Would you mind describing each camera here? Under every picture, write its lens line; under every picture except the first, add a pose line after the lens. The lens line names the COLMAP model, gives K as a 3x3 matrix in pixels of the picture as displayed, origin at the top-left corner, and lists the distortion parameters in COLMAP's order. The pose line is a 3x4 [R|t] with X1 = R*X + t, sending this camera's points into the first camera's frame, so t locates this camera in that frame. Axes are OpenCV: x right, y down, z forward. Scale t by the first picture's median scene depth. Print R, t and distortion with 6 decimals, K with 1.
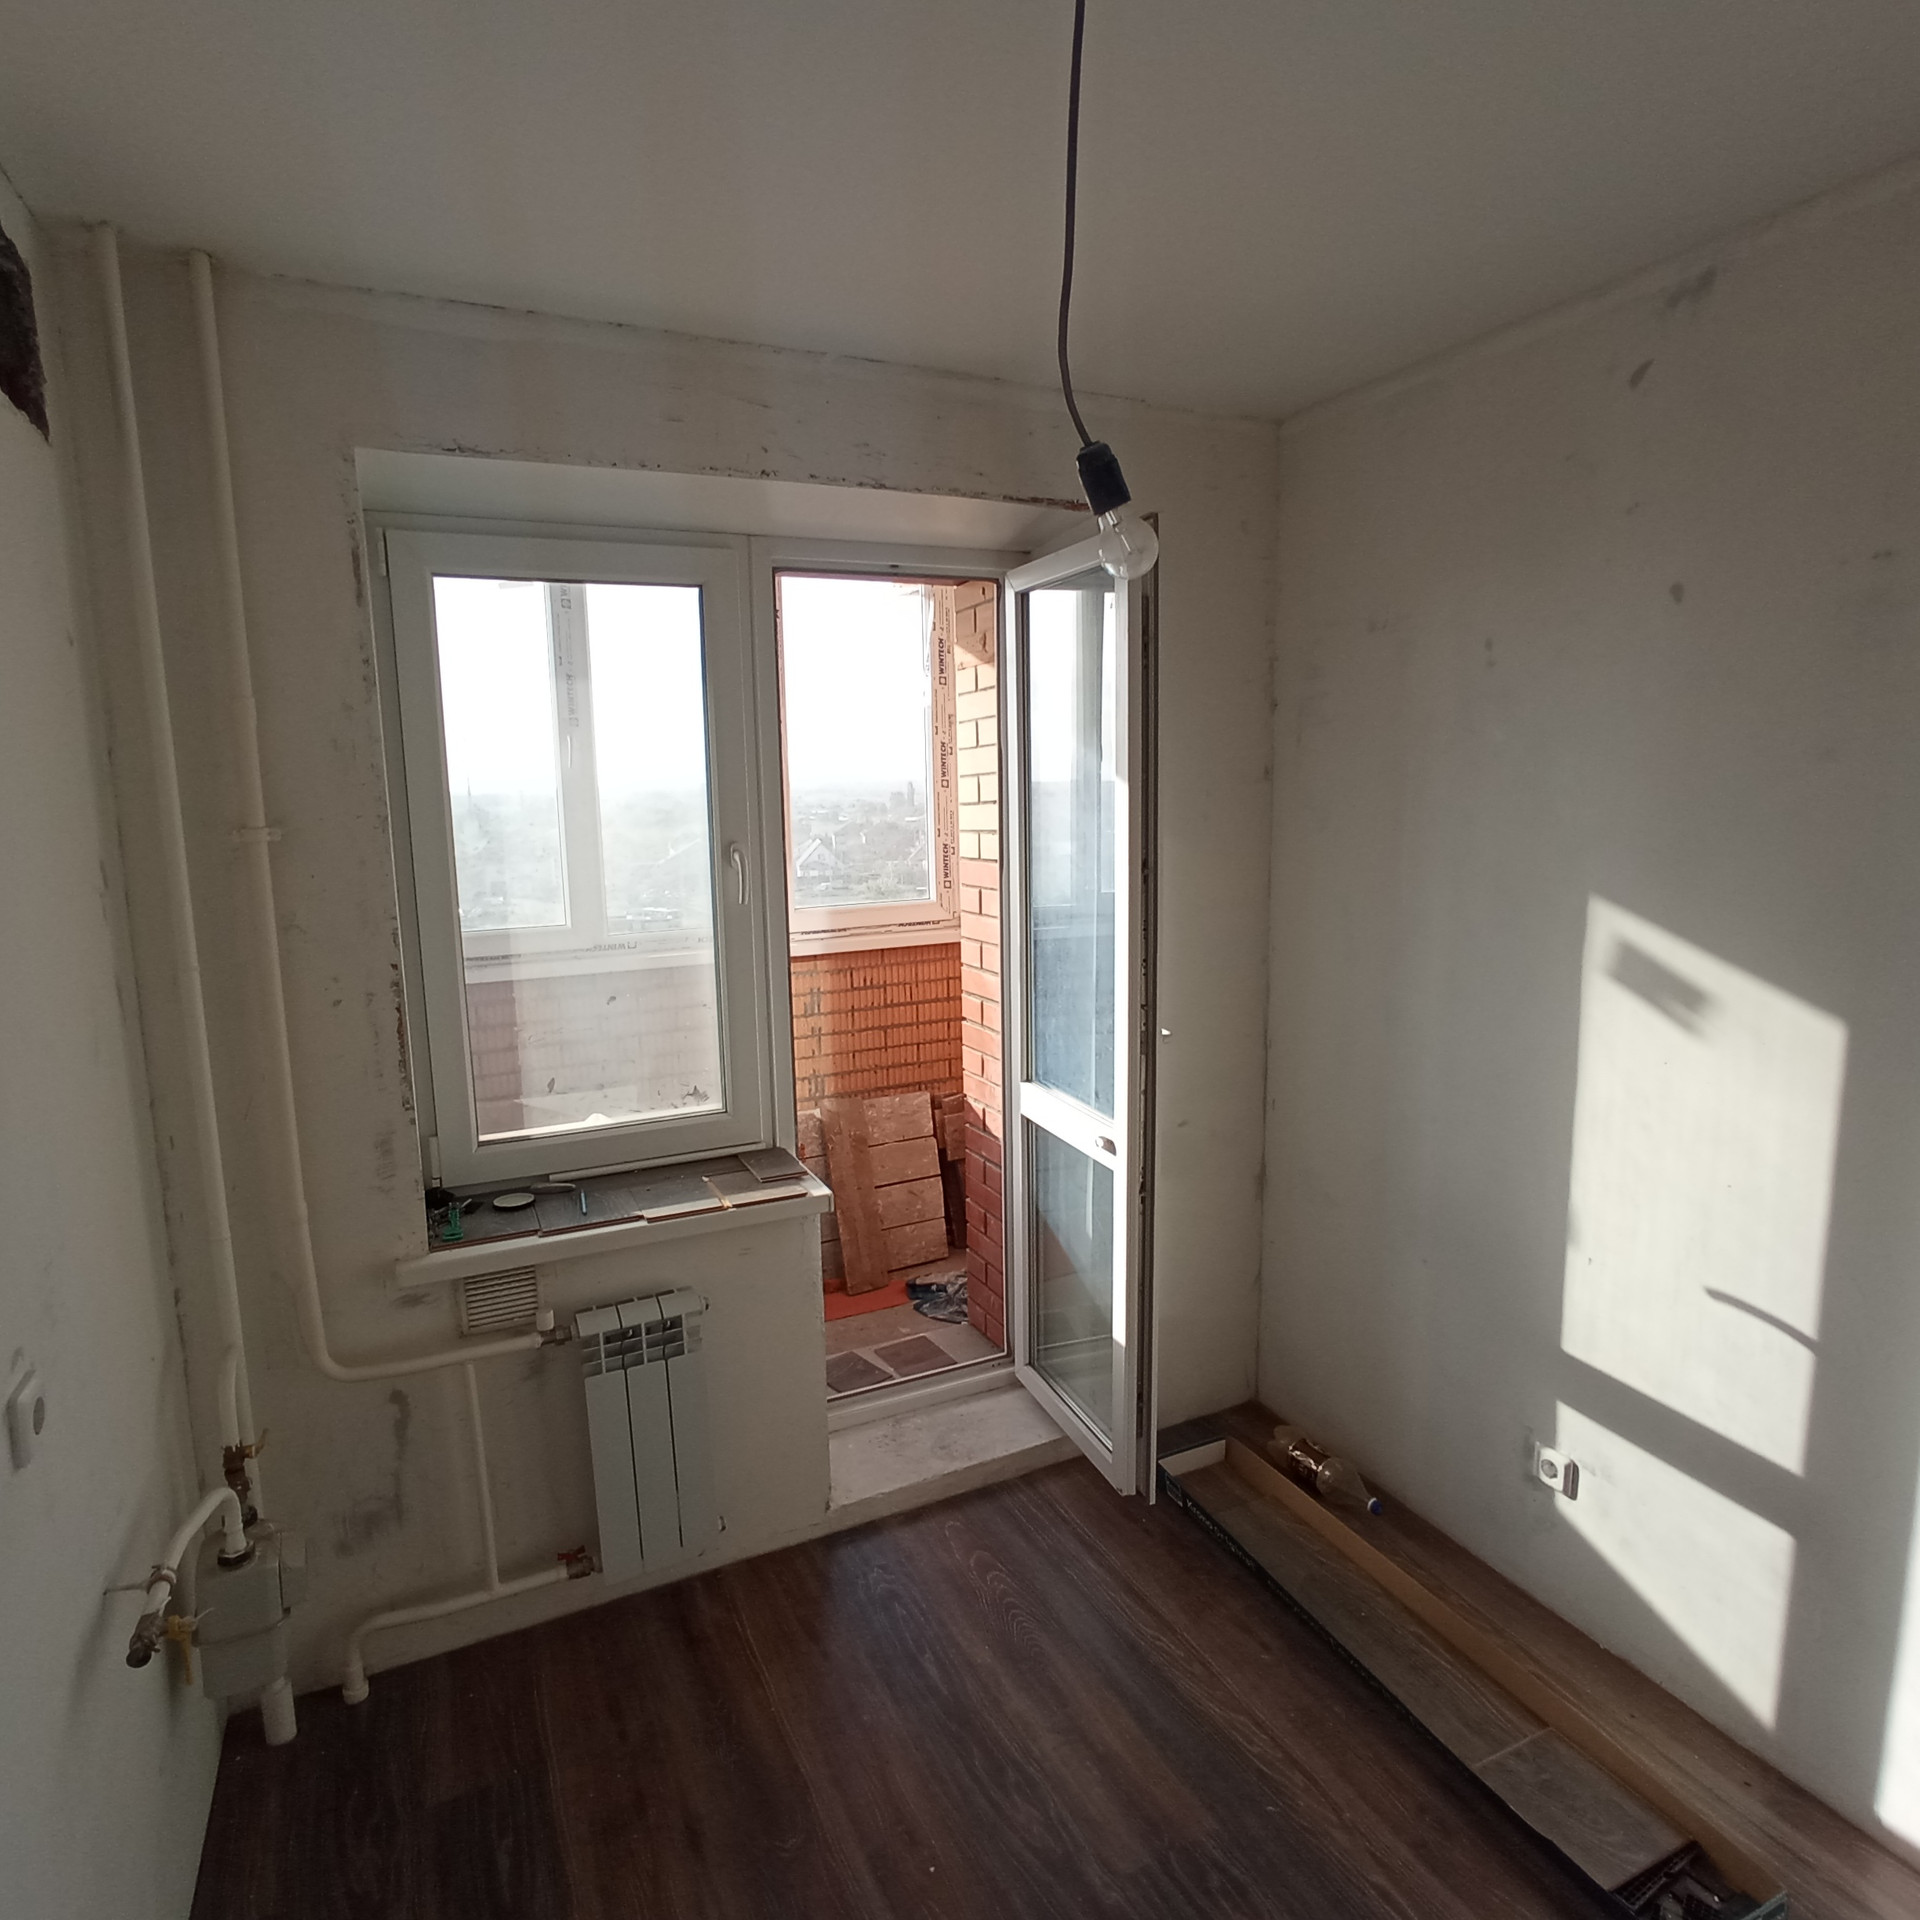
lens RADIAL K [[1151.4, 0, 942.3], [0, 1151.4, 964.9], [0, 0, 1]] dist [-0.055302, 0.040591]
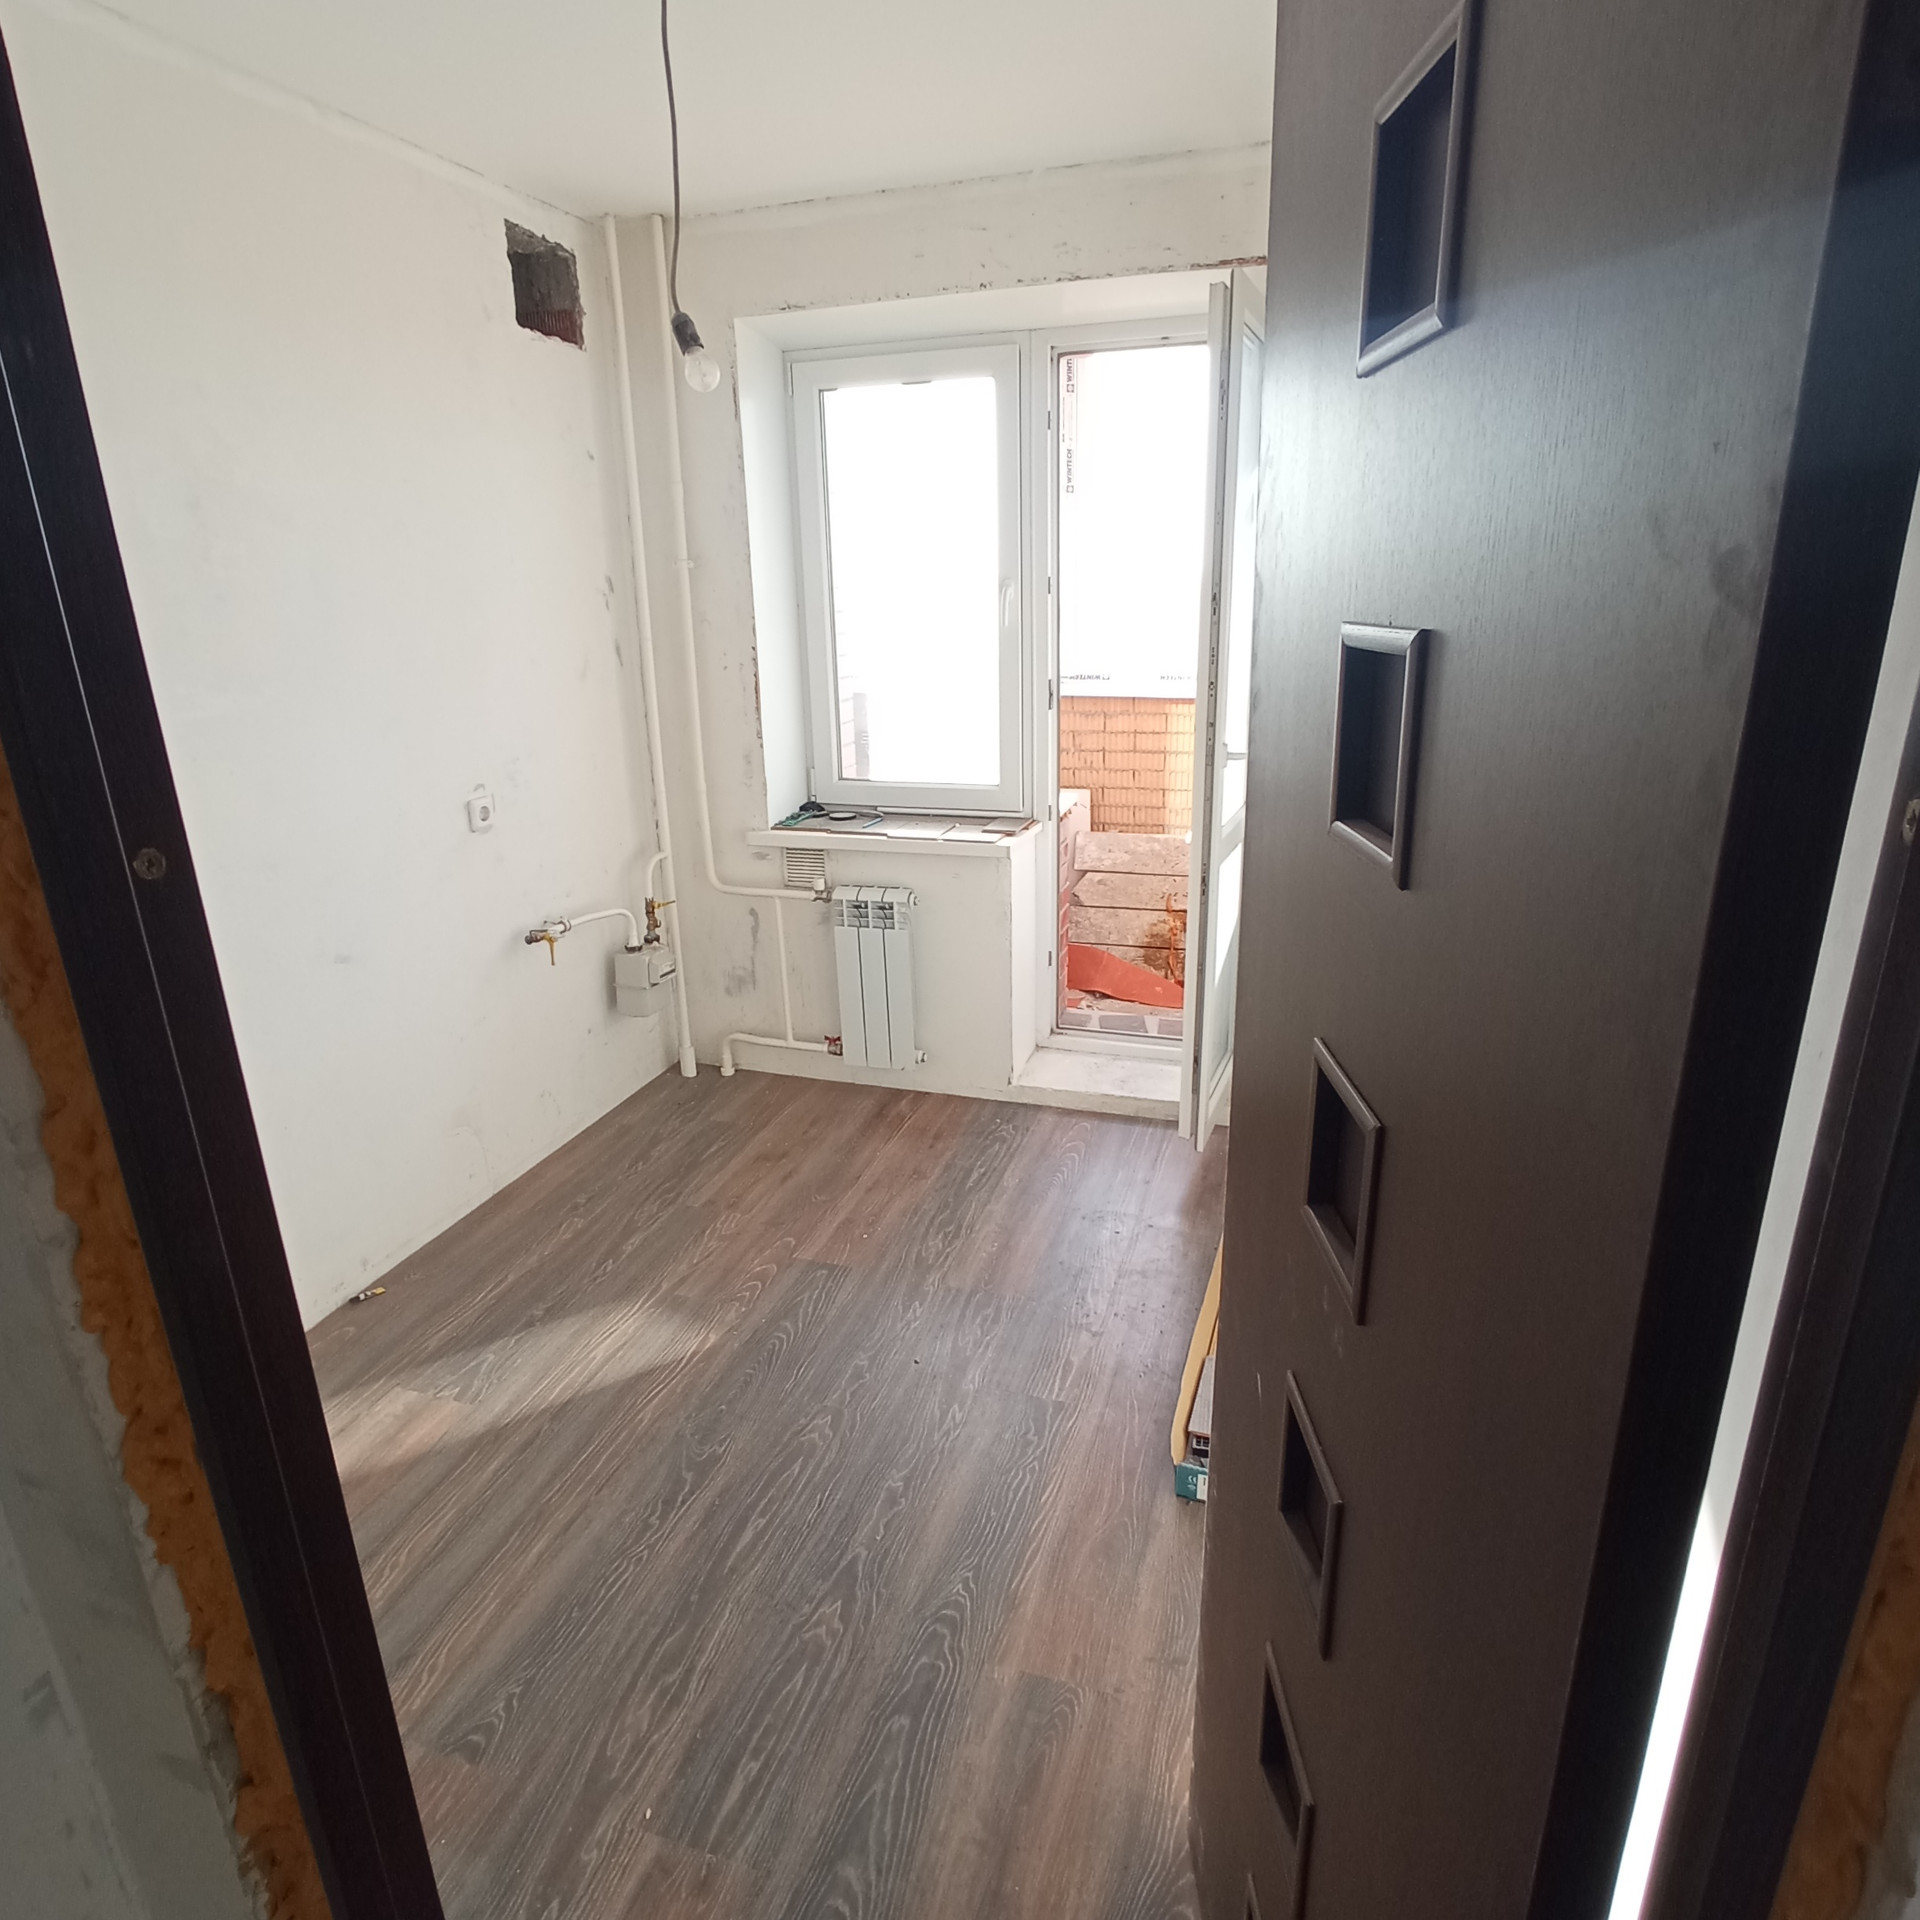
lens RADIAL K [[1179.1, 0, 960.0], [0, 1179.1, 960.0], [0, 0, 1]] dist [-0.074497, 0.065032]
pose [[0.721909, 0.222277, -0.655316, 0.862121], [-0.101252, 0.970744, 0.217726, 0.036623], [0.684540, -0.090827, 0.723295, -0.057394]]
